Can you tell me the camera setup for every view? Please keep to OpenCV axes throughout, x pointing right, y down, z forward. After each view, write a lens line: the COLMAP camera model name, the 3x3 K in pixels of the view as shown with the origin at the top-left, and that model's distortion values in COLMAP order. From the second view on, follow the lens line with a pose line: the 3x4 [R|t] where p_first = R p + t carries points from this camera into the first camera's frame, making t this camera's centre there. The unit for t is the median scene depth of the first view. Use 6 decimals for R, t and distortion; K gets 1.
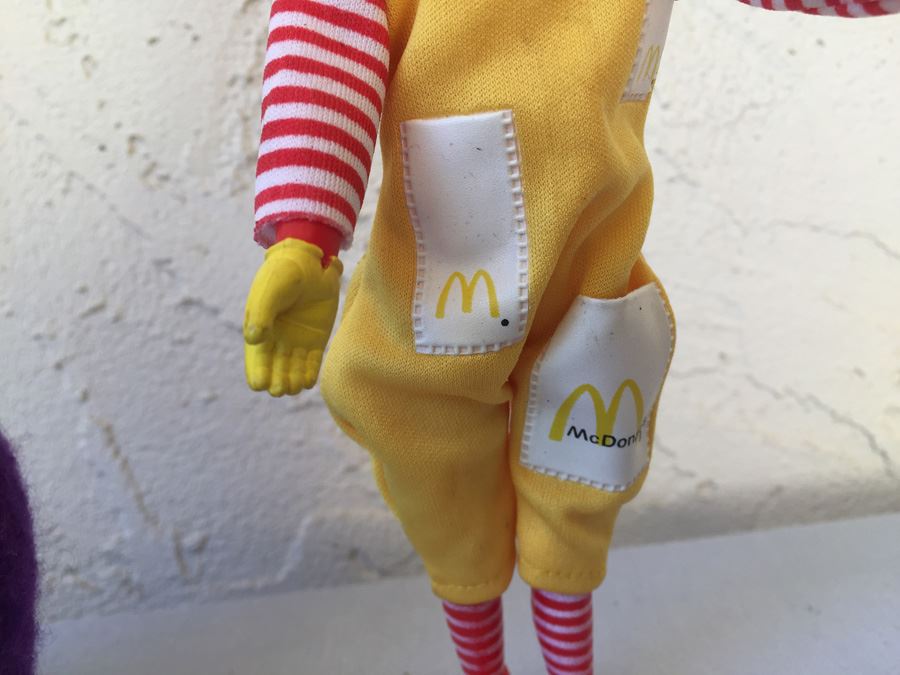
lens RADIAL K [[769.1, 0, 450.0], [0, 769.1, 337.5], [0, 0, 1]] dist [0.071165, -0.143530]
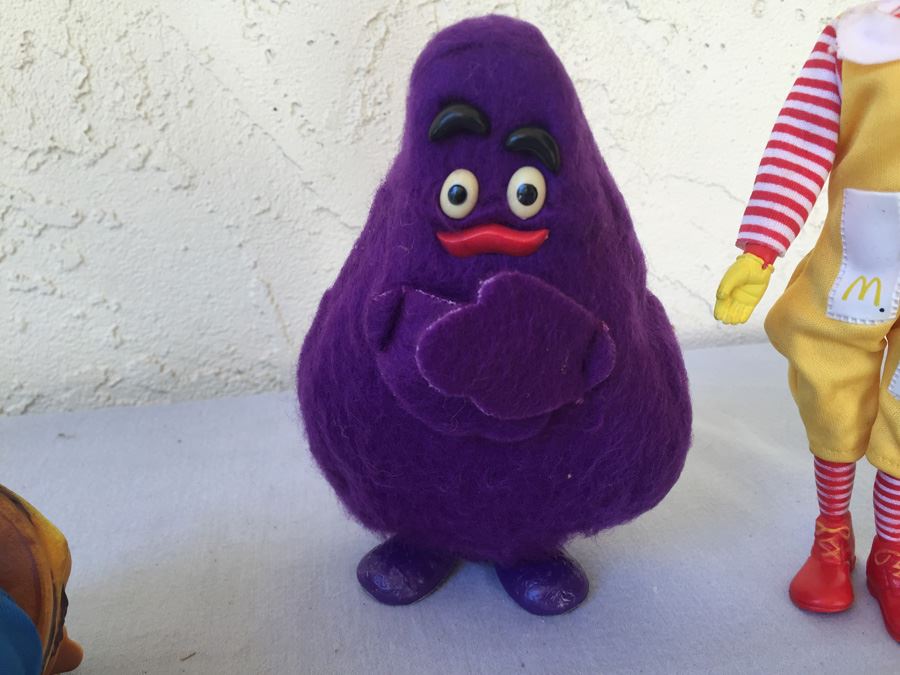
lens RADIAL K [[769.1, 0, 450.0], [0, 769.1, 337.5], [0, 0, 1]] dist [0.071165, -0.143530]
pose [[0.987691, 0.022999, 0.154715, -0.316314], [-0.046578, 0.987503, 0.150558, -0.036024], [-0.149319, -0.155911, 0.976420, -0.655943]]
